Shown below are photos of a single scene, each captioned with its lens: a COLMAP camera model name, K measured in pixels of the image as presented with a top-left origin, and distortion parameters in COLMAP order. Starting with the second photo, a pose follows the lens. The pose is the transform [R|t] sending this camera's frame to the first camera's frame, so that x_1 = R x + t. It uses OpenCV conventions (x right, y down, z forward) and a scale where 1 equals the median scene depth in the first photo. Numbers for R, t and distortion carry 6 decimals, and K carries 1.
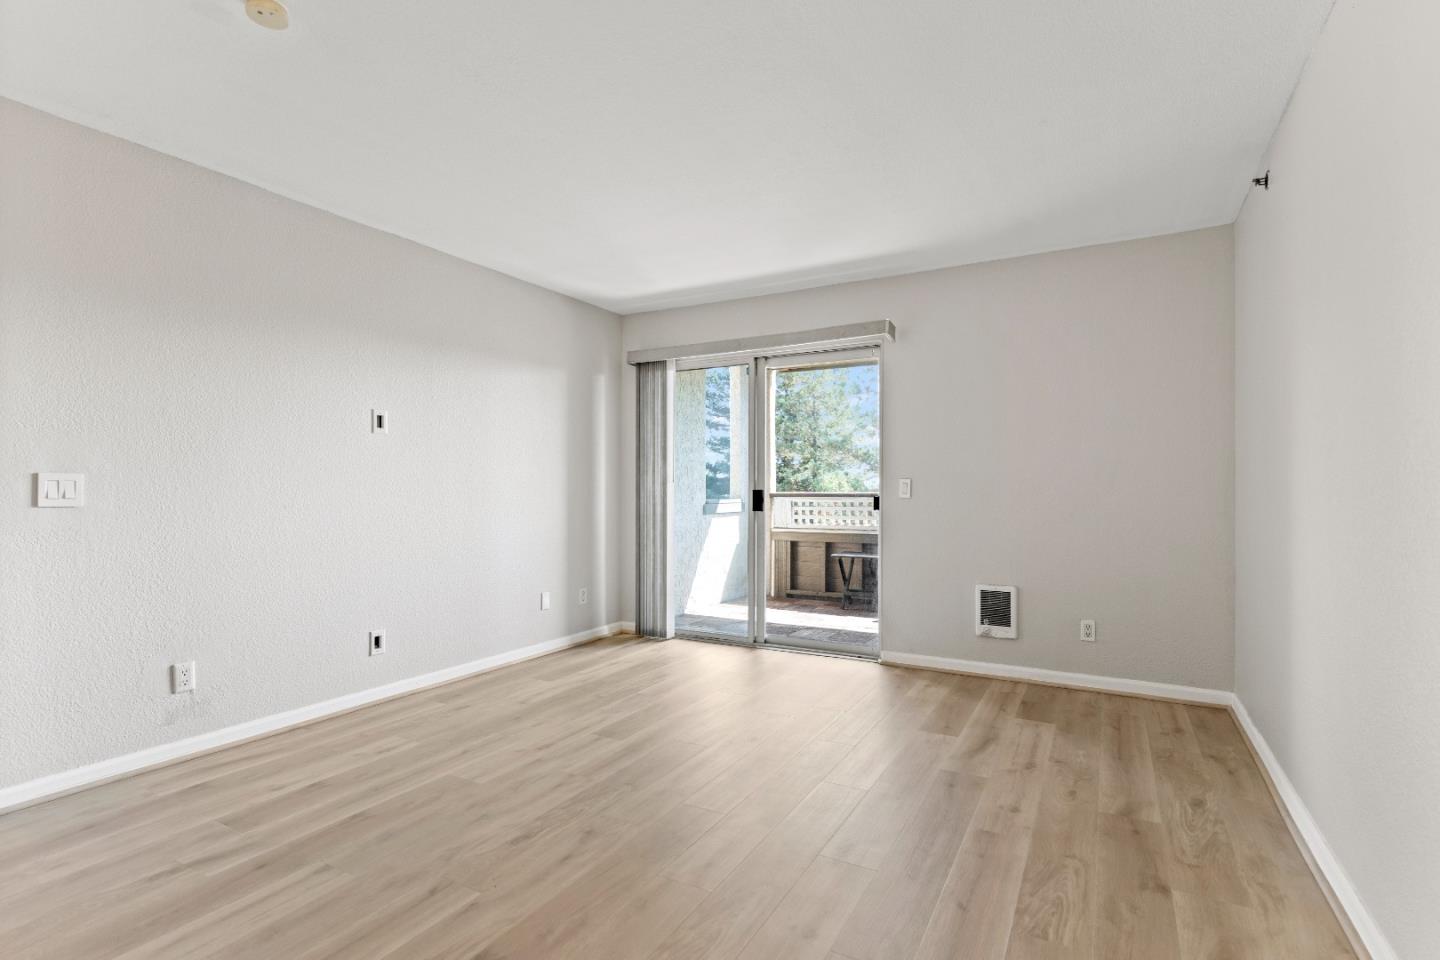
lens RADIAL K [[696.5, 0, 727.8], [0, 696.5, 489.5], [0, 0, 1]] dist [-0.004638, -0.001228]
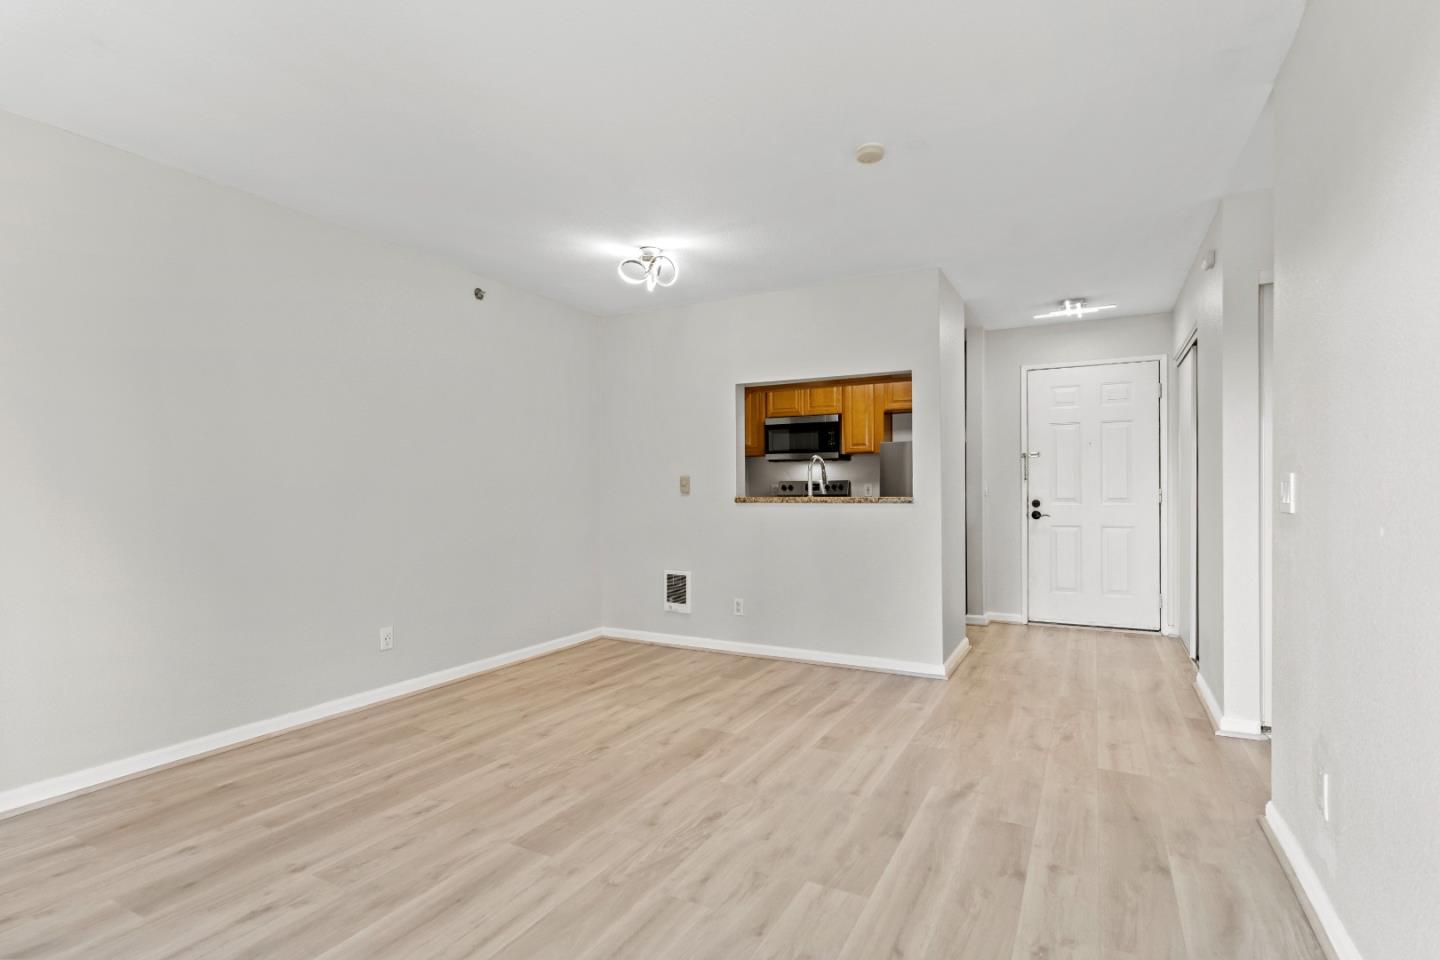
lens RADIAL K [[696.5, 0, 721.4], [0, 696.5, 482.6], [0, 0, 1]] dist [-0.004638, -0.001228]
pose [[-0.999949, 0.002444, -0.009819, -0.173605], [0.002514, 0.999972, -0.007103, -0.006088], [0.009801, -0.007127, -0.999927, 1.206012]]
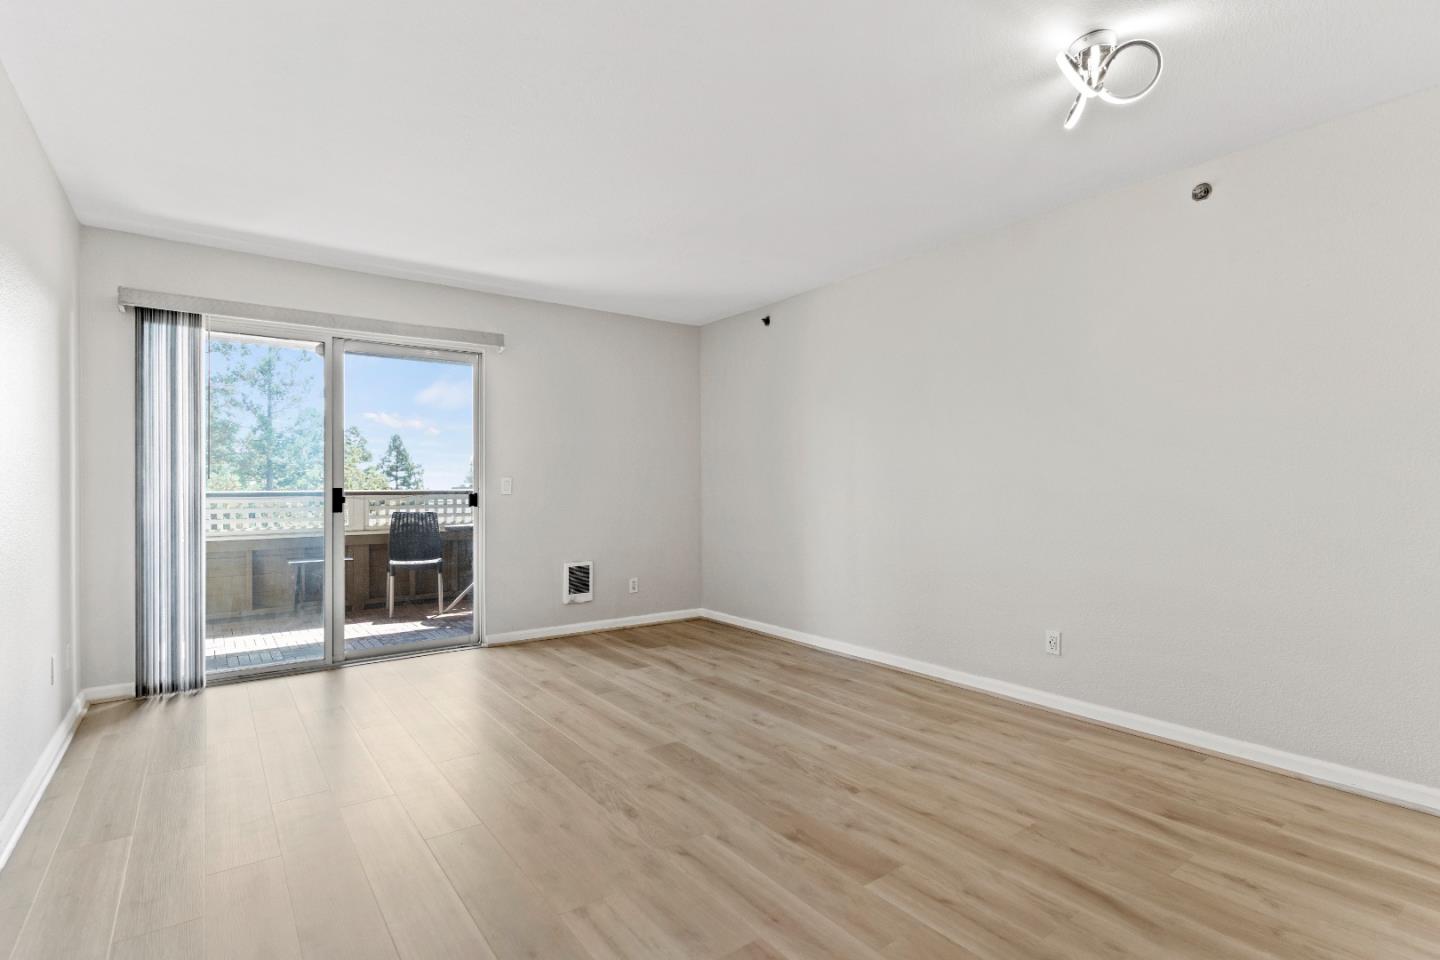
lens RADIAL K [[696.5, 0, 727.0], [0, 696.5, 481.7], [0, 0, 1]] dist [-0.004638, -0.001228]
pose [[0.409990, 0.000847, 0.912090, -0.703687], [0.005454, 0.999979, -0.003380, -0.002669], [-0.912074, 0.006360, 0.409977, 0.242719]]
